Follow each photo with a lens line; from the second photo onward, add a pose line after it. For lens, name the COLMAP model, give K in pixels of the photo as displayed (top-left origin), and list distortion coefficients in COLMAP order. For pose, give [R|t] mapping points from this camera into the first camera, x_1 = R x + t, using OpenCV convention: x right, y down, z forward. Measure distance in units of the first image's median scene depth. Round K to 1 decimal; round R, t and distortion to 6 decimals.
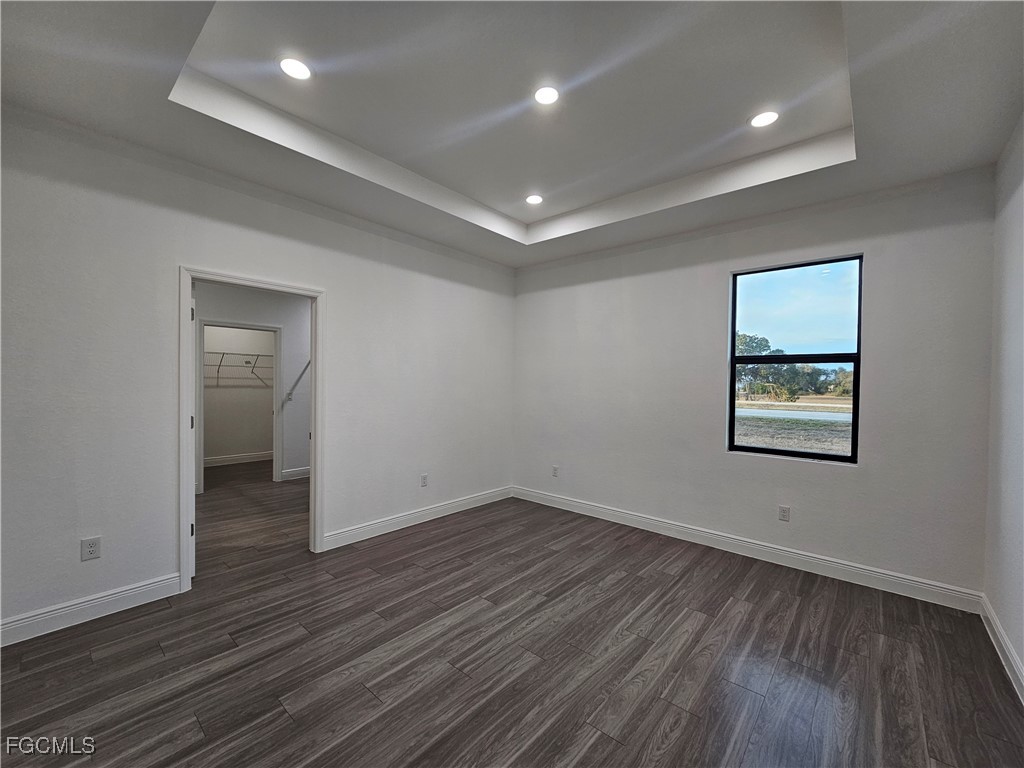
lens RADIAL K [[418.9, 0, 513.8], [0, 418.9, 387.1], [0, 0, 1]] dist [0.000161, 0.000208]
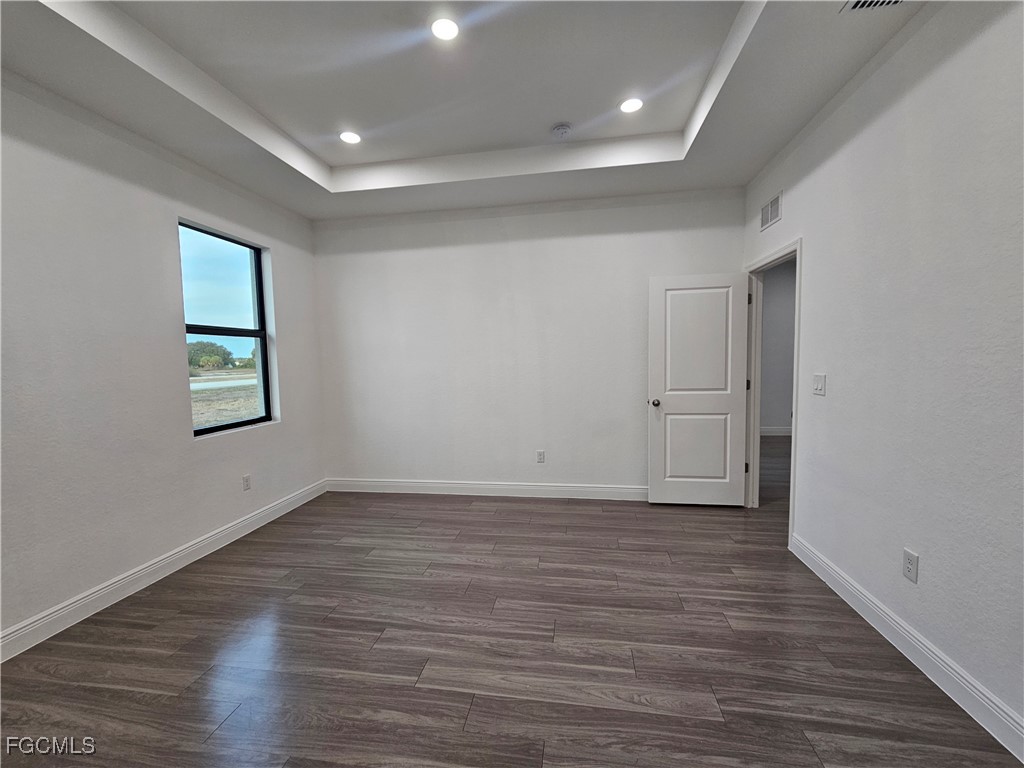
lens RADIAL K [[418.9, 0, 513.8], [0, 418.9, 387.1], [0, 0, 1]] dist [0.000161, 0.000208]
pose [[-0.525187, -0.063104, 0.848644, -0.812637], [0.022772, 0.995848, 0.088142, -0.009258], [-0.850682, 0.065616, -0.521569, 1.410347]]
